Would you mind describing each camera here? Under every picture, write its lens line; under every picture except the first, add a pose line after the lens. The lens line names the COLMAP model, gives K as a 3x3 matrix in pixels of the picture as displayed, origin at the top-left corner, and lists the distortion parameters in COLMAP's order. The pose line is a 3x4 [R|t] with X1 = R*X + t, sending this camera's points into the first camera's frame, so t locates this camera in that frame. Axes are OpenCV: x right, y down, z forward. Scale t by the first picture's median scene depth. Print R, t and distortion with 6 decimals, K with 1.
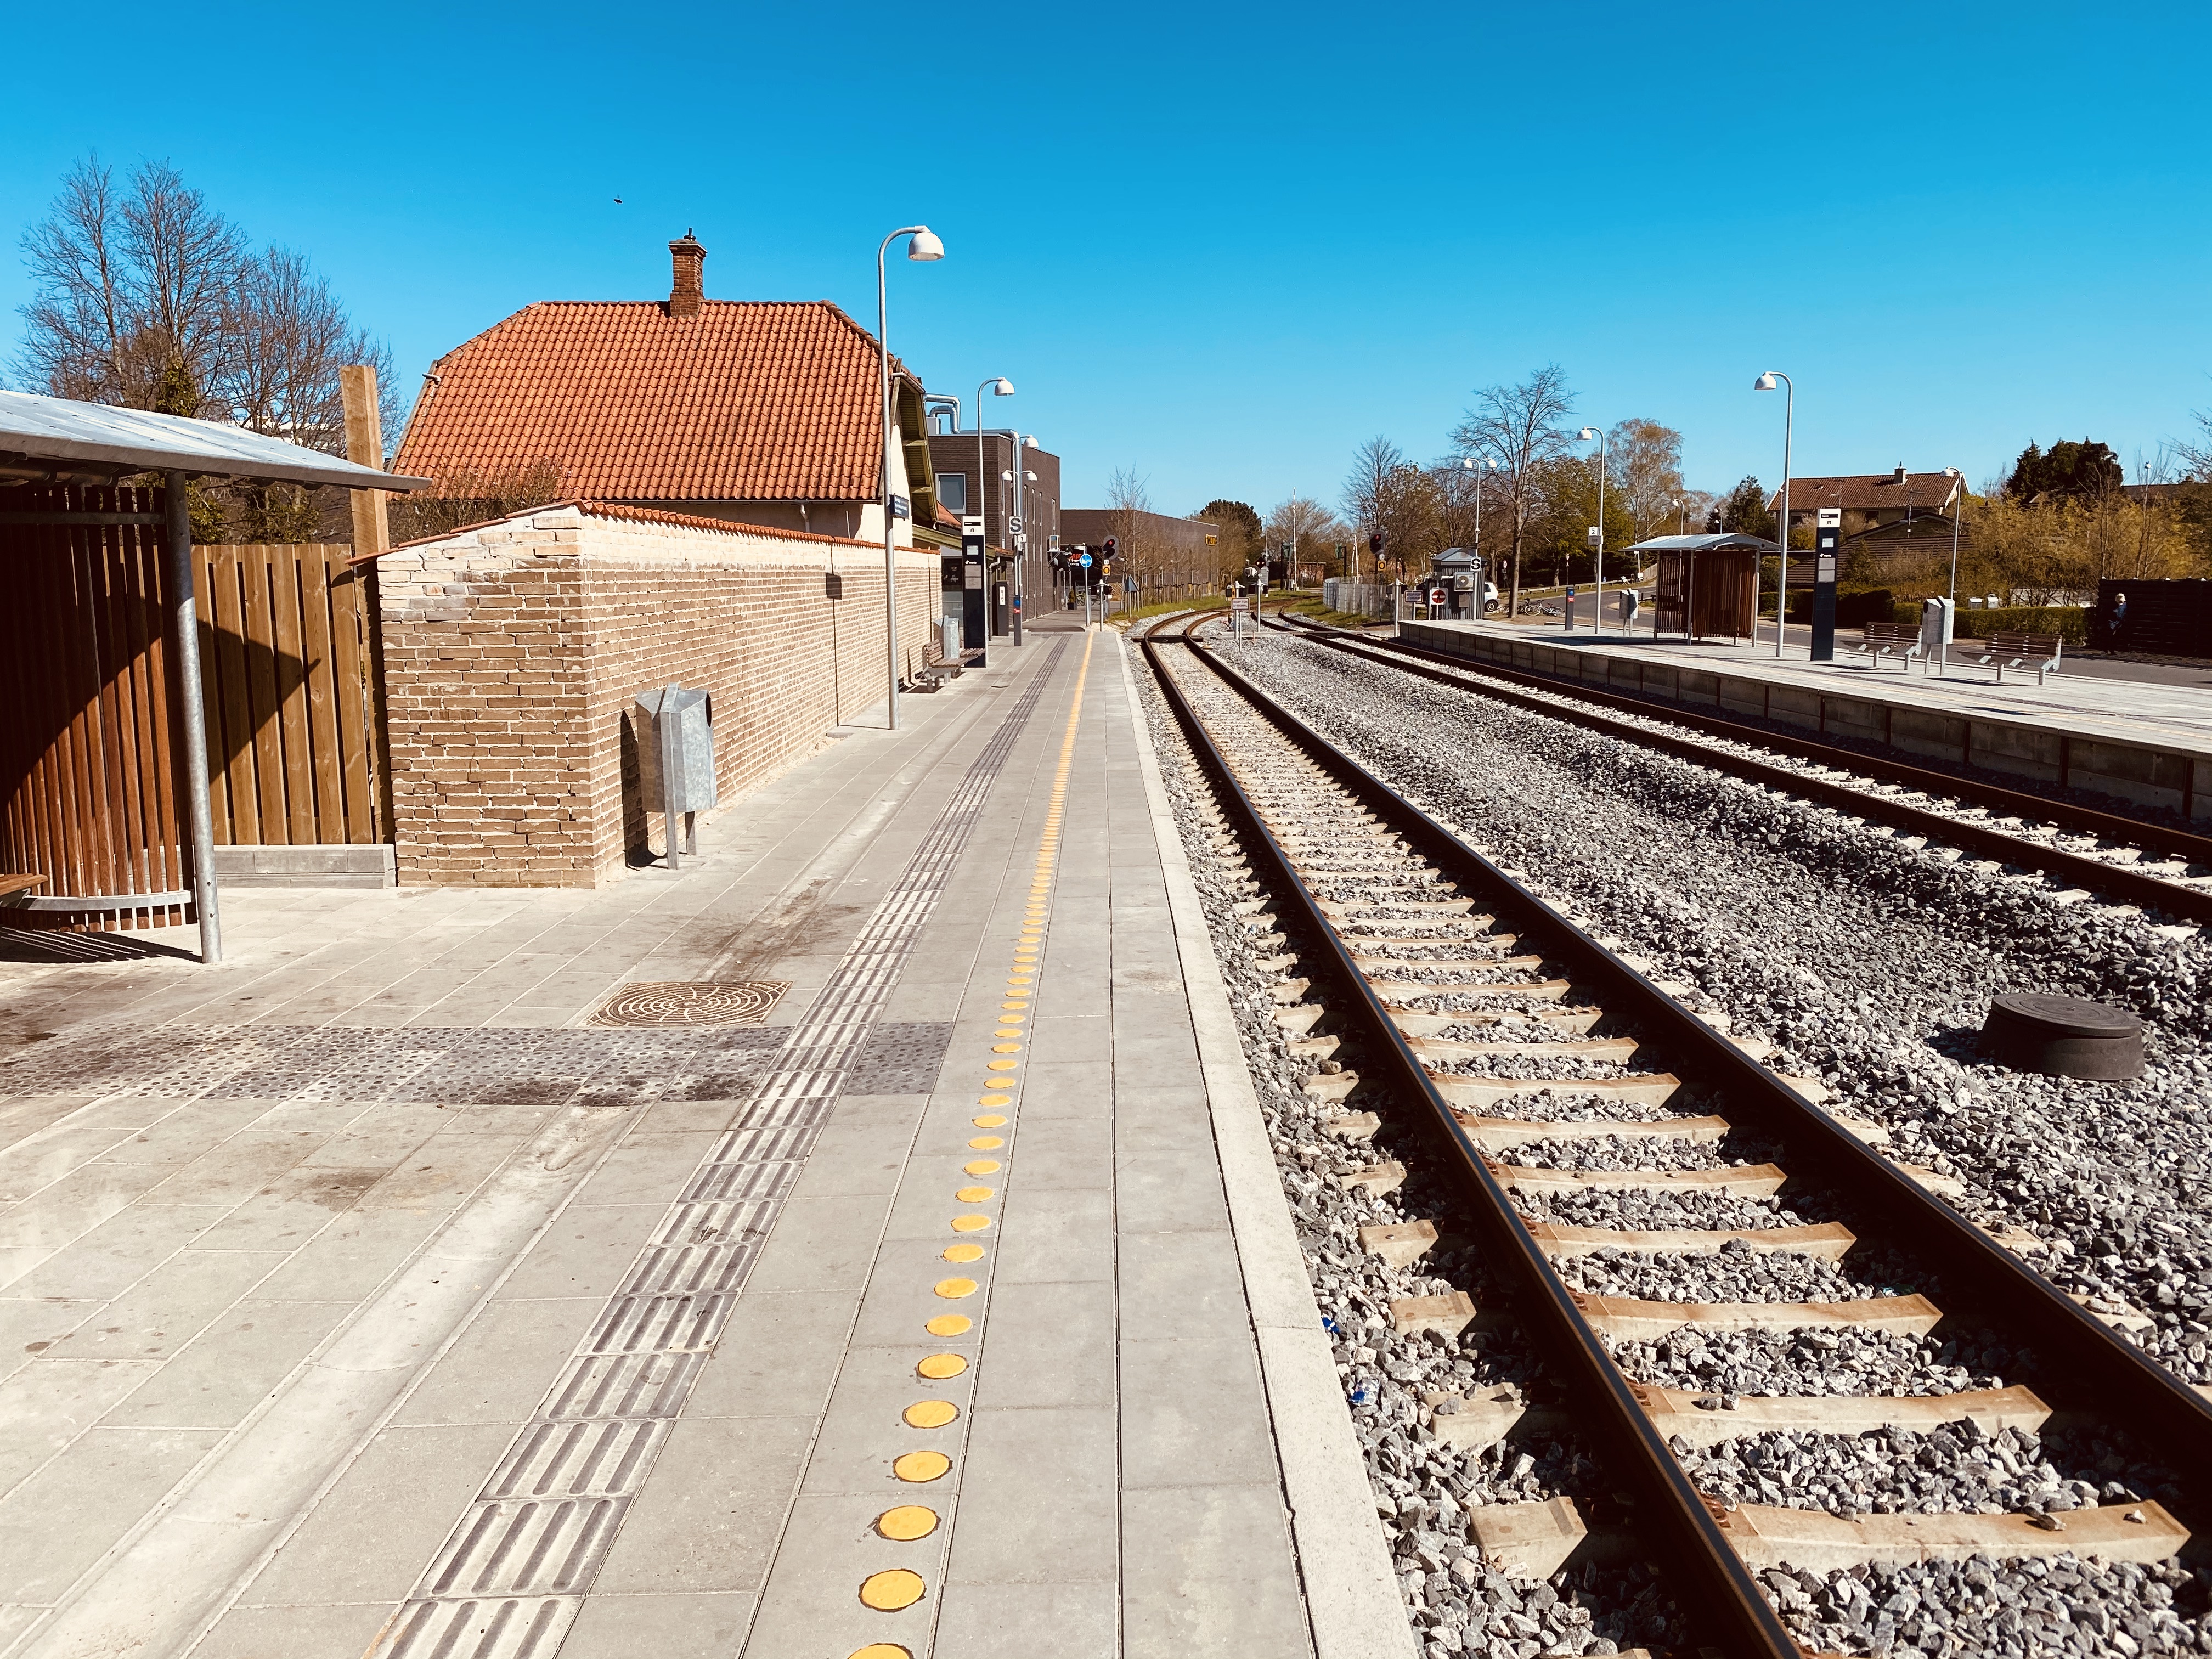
lens RADIAL K [[1708.8, 0, 1105.9], [0, 1708.8, 823.2], [0, 0, 1]] dist [0.006689, 0.001745]
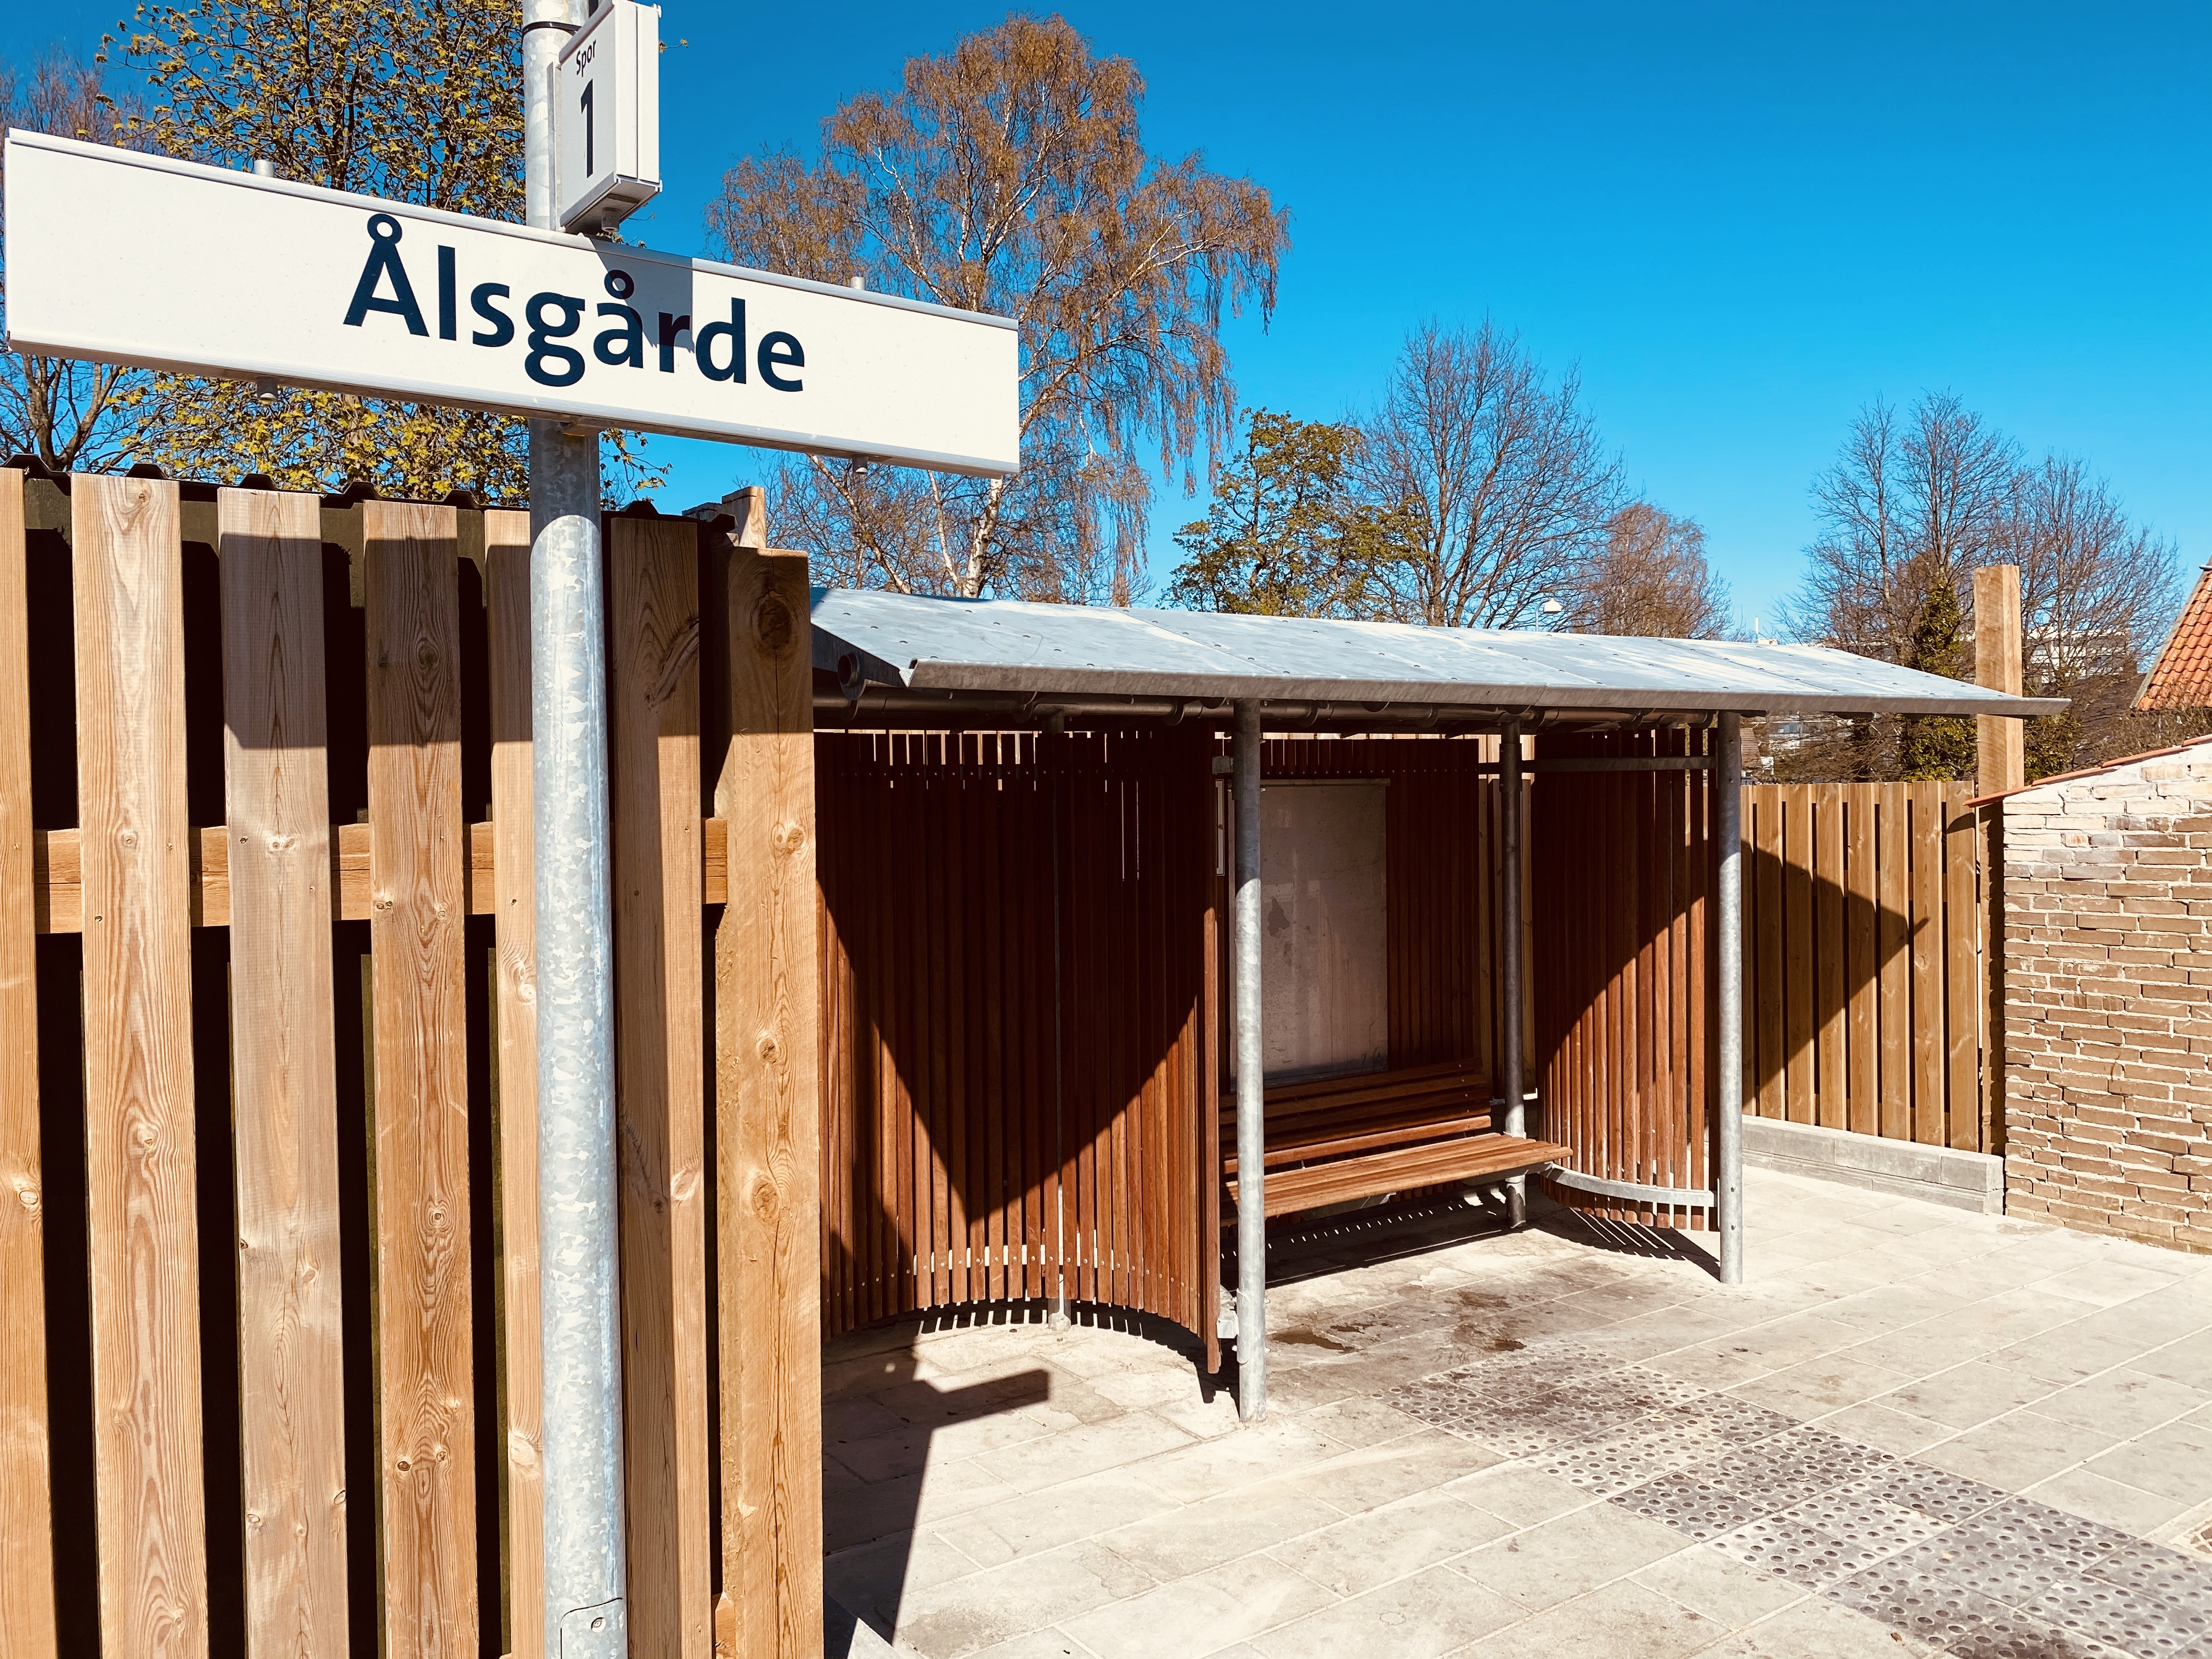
lens RADIAL K [[1708.8, 0, 1105.9], [0, 1708.8, 823.2], [0, 0, 1]] dist [0.006689, 0.001745]
pose [[0.578628, 0.013775, -0.815475, -0.015296], [-0.112590, 0.991633, -0.063139, -0.044686], [0.807783, 0.128348, 0.575338, 0.197274]]
